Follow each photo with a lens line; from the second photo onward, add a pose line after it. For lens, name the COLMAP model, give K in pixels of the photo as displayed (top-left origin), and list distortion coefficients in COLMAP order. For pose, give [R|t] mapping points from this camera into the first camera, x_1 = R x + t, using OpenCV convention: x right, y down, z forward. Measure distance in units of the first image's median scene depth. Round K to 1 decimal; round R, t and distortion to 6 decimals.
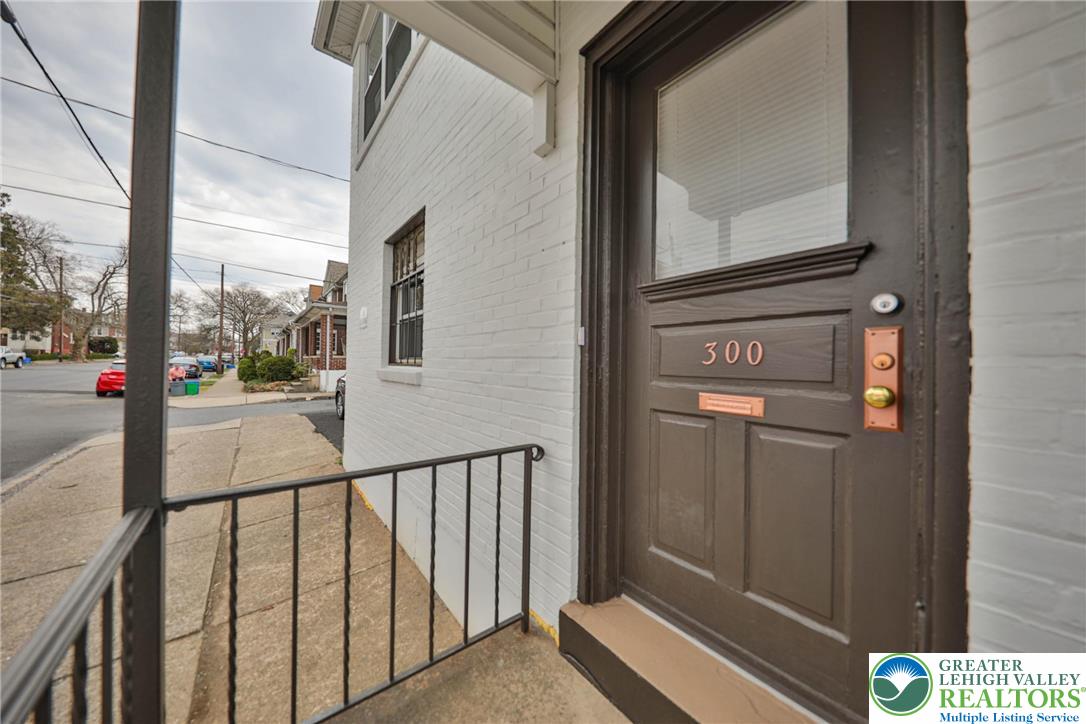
lens RADIAL K [[363.8, 0, 543.0], [0, 363.8, 362.0], [0, 0, 1]] dist [-0.001489, -0.000105]
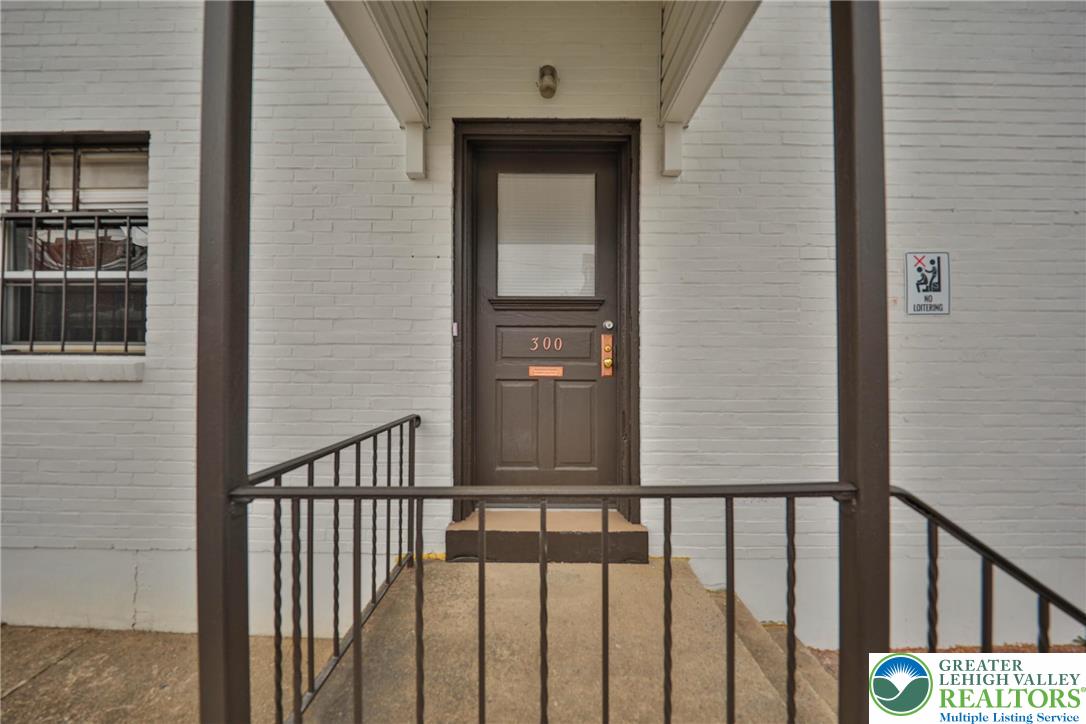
lens RADIAL K [[363.8, 0, 543.0], [0, 363.8, 362.0], [0, 0, 1]] dist [-0.001489, -0.000105]
pose [[0.621489, -0.014873, 0.783282, -0.785571], [0.001953, 0.999846, 0.017435, 0.029390], [-0.783421, -0.009306, 0.621422, -0.116530]]
